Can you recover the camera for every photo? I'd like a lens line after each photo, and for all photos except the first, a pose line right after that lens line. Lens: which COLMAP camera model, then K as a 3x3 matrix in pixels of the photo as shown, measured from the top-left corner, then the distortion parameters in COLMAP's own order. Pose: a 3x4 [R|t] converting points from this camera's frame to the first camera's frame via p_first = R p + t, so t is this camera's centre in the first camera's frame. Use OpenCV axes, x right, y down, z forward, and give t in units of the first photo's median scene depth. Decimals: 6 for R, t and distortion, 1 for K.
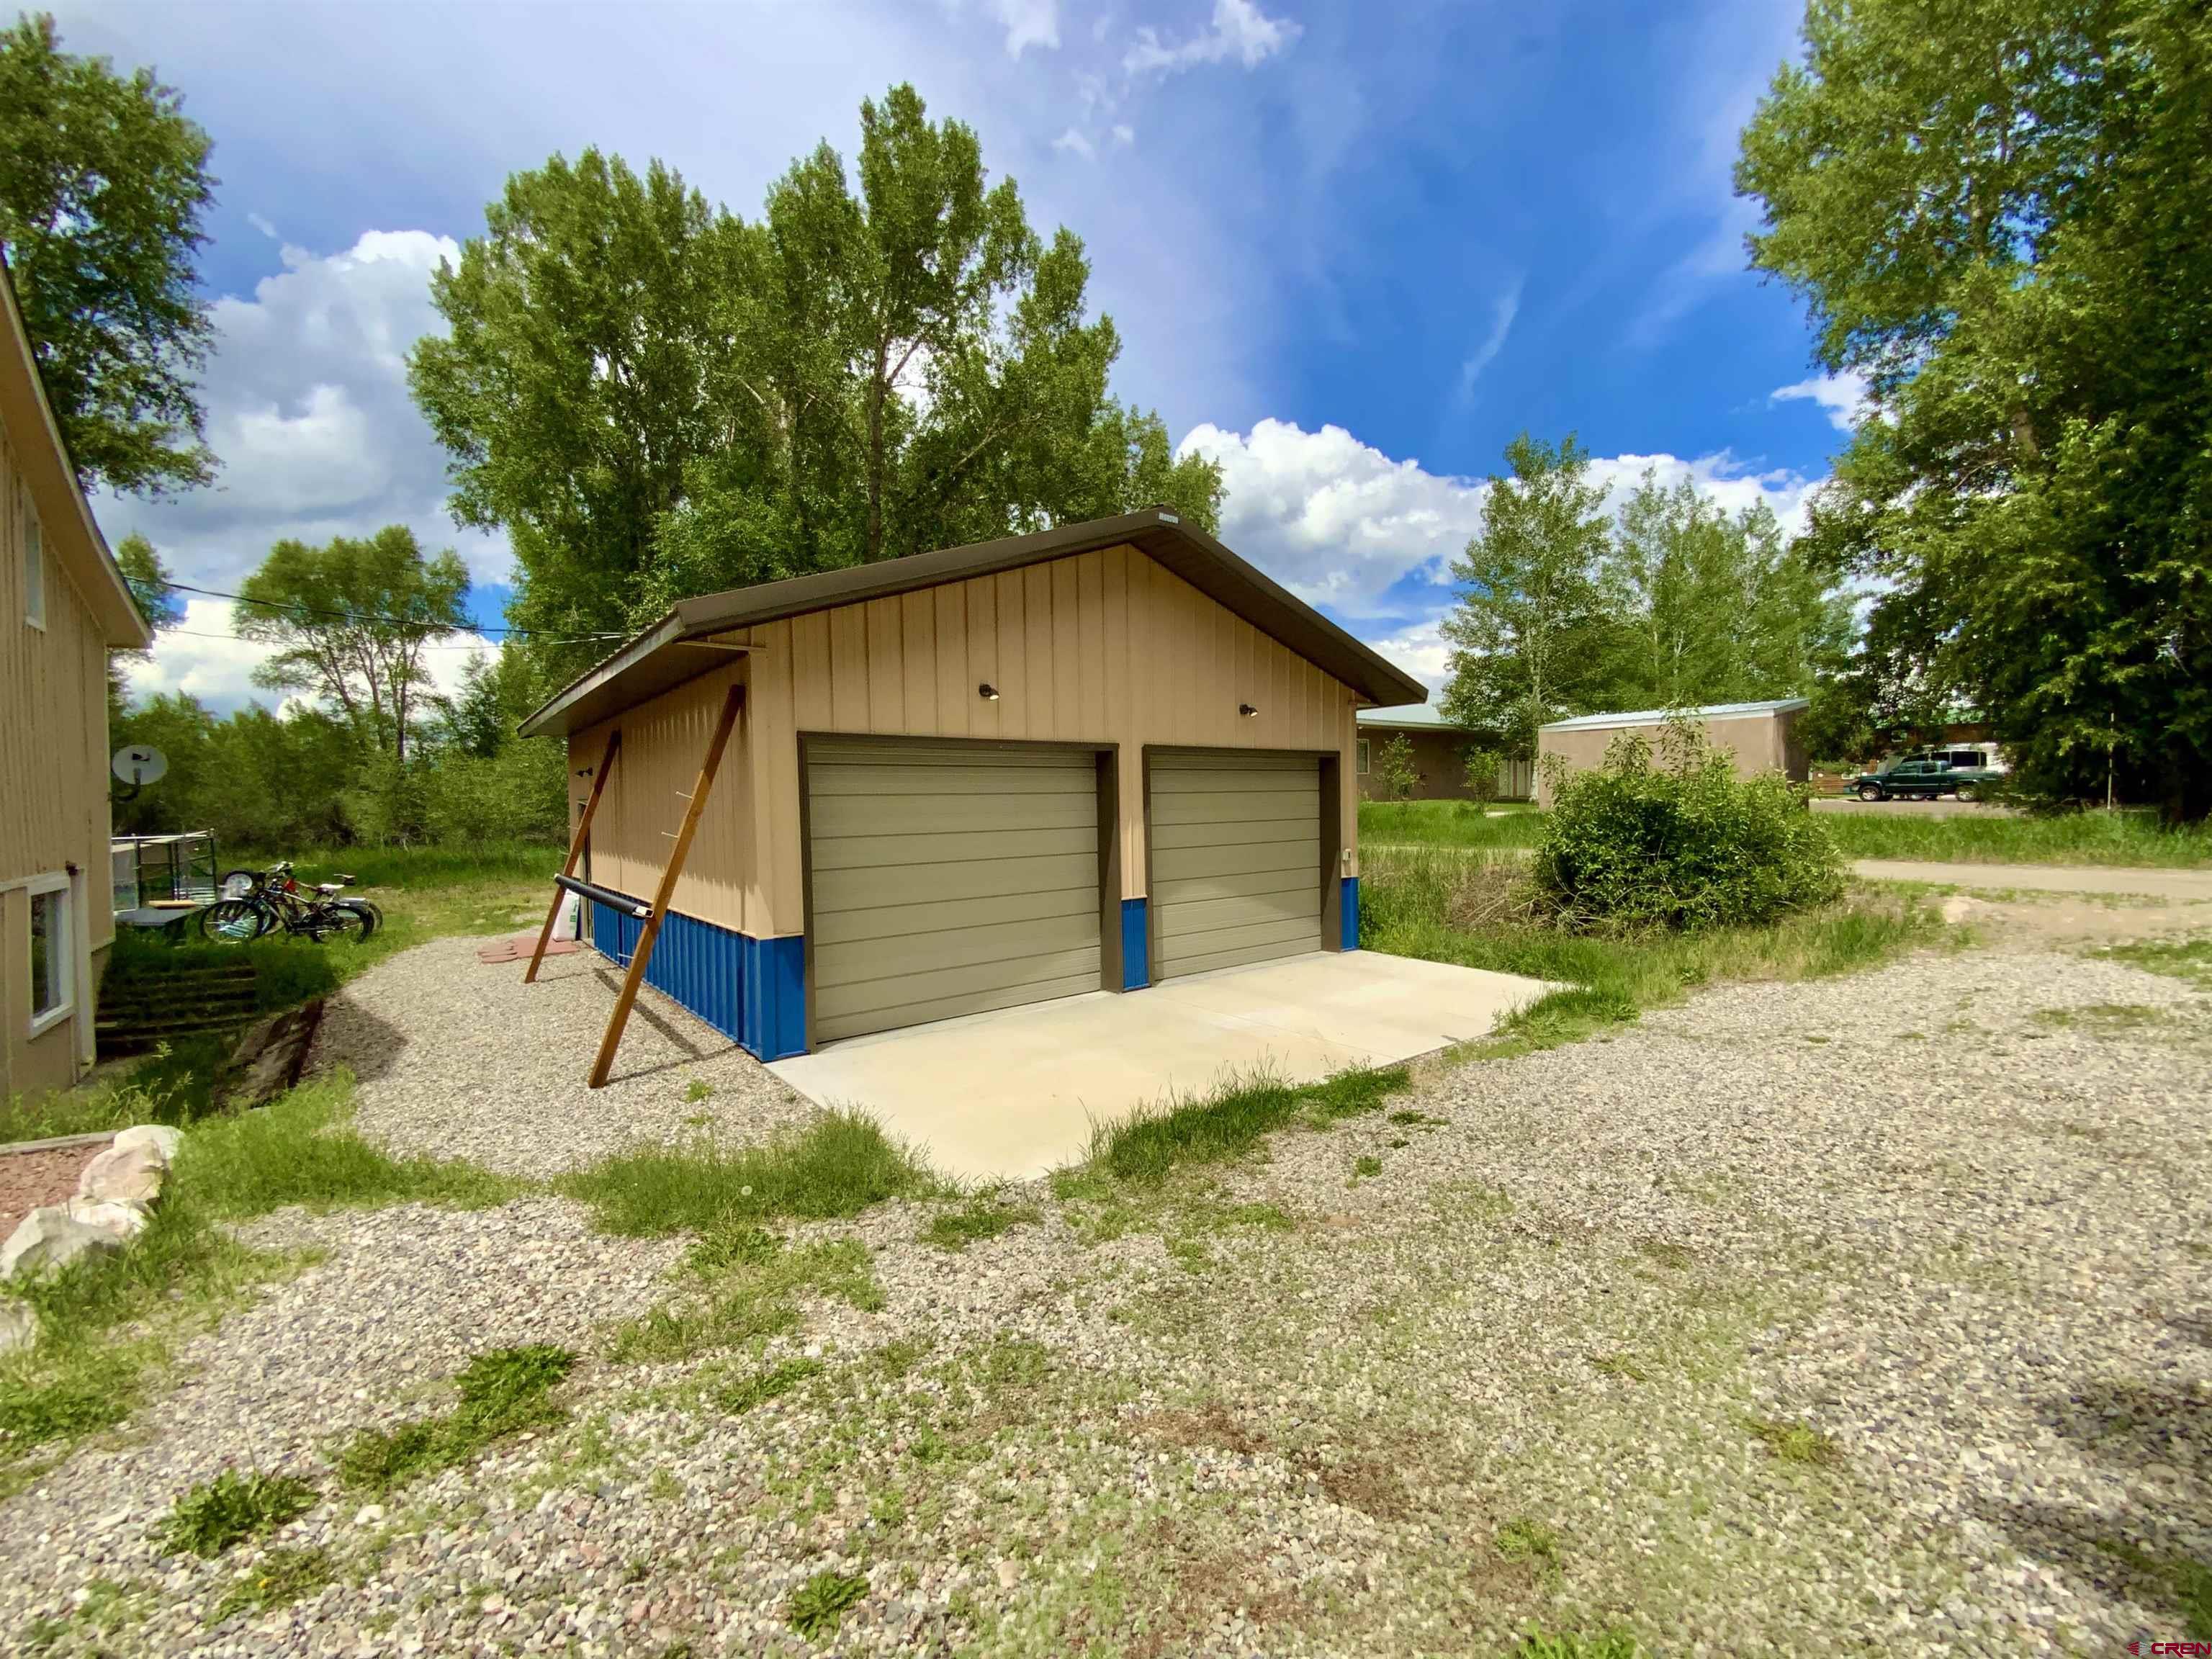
lens RADIAL K [[884.4, 0, 1106.0], [0, 884.4, 829.5], [0, 0, 1]] dist [0.000061, 0.000015]
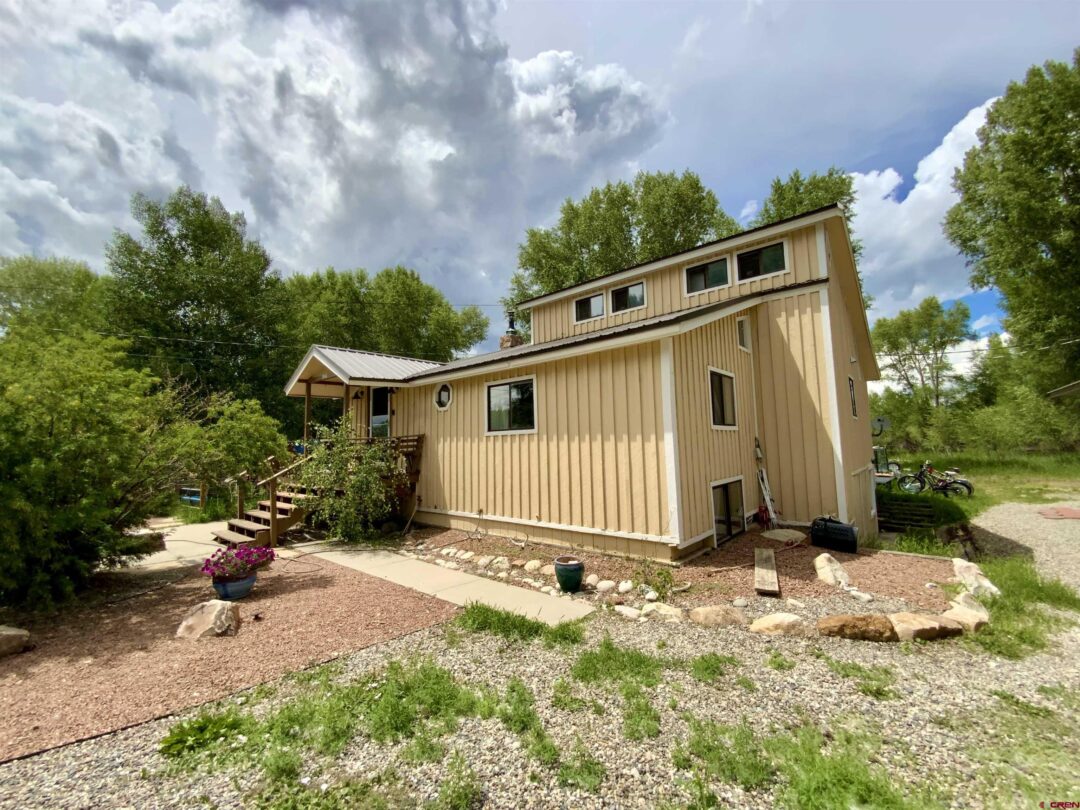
lens RADIAL K [[432.6, 0, 540.0], [0, 432.6, 405.0], [0, 0, 1]] dist [0.000958, -0.011849]
pose [[0.174117, -0.082534, -0.981260, 0.009603], [-0.002520, 0.996441, -0.084258, -0.006061], [0.984722, 0.017143, 0.173289, -0.105882]]
